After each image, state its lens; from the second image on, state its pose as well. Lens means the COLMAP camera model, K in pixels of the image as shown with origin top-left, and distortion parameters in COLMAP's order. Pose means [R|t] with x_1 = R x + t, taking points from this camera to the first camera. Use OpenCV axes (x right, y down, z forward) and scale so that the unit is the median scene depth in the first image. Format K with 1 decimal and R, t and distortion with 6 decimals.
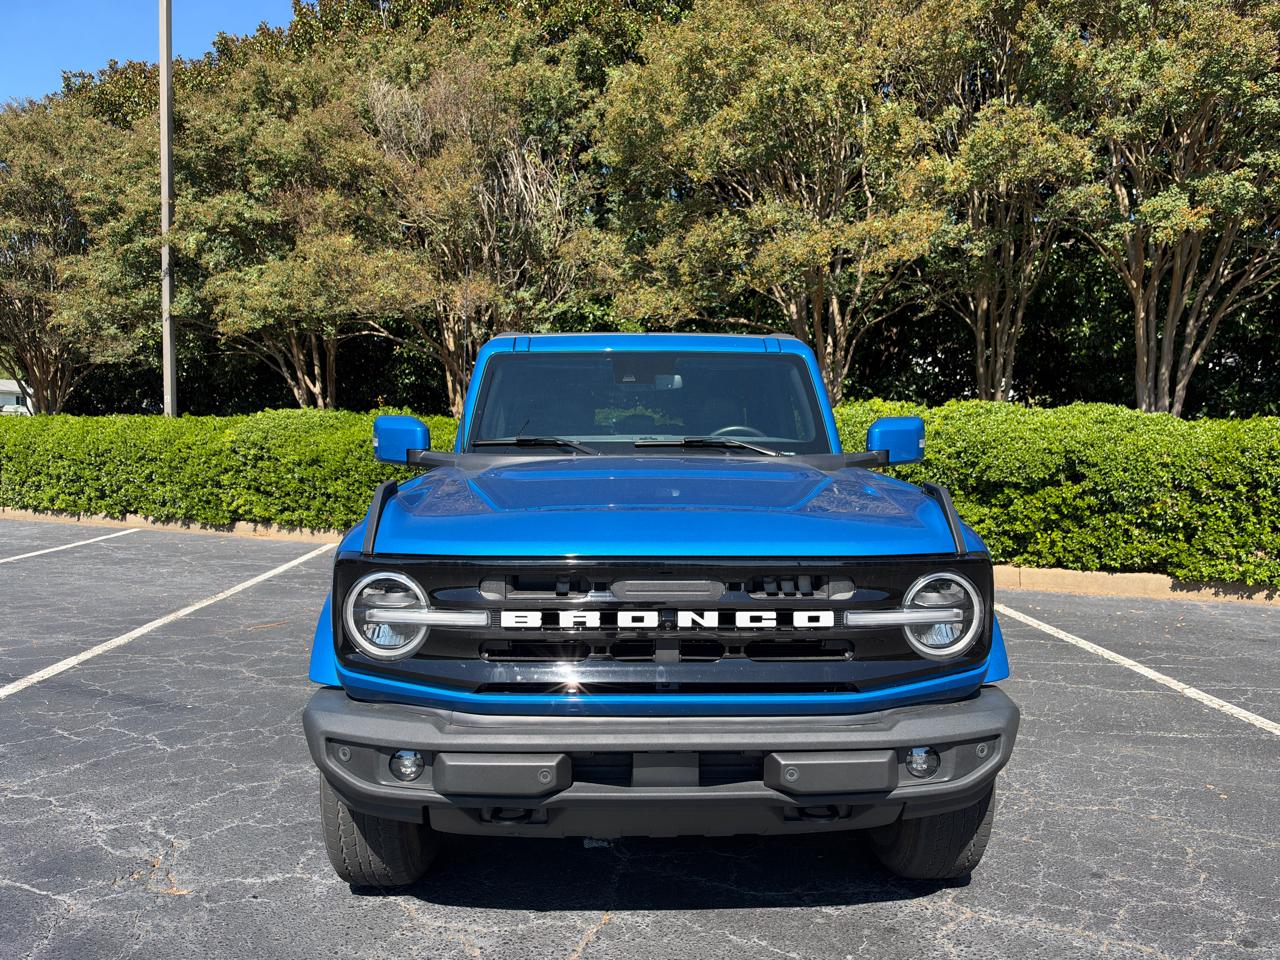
lens RADIAL K [[941.6, 0, 634.1], [0, 941.6, 477.5], [0, 0, 1]] dist [-0.001268, -0.014166]
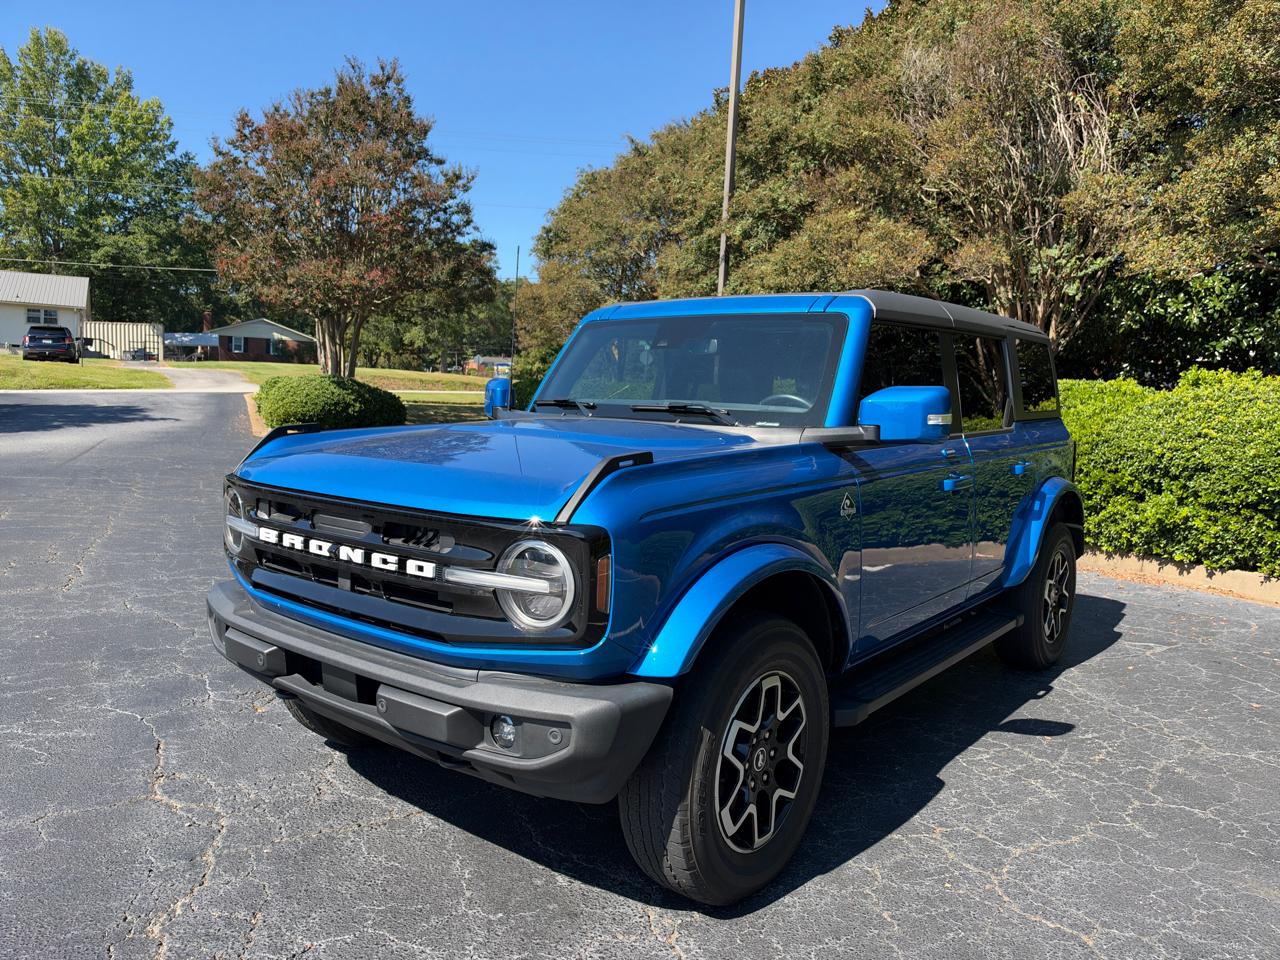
lens RADIAL K [[941.6, 0, 640.5], [0, 941.6, 487.7], [0, 0, 1]] dist [-0.001268, -0.014166]
pose [[0.761683, 0.087038, -0.642077, 0.633245], [-0.063426, 0.996193, 0.059801, -0.010904], [0.644838, -0.004825, 0.764304, 0.216624]]
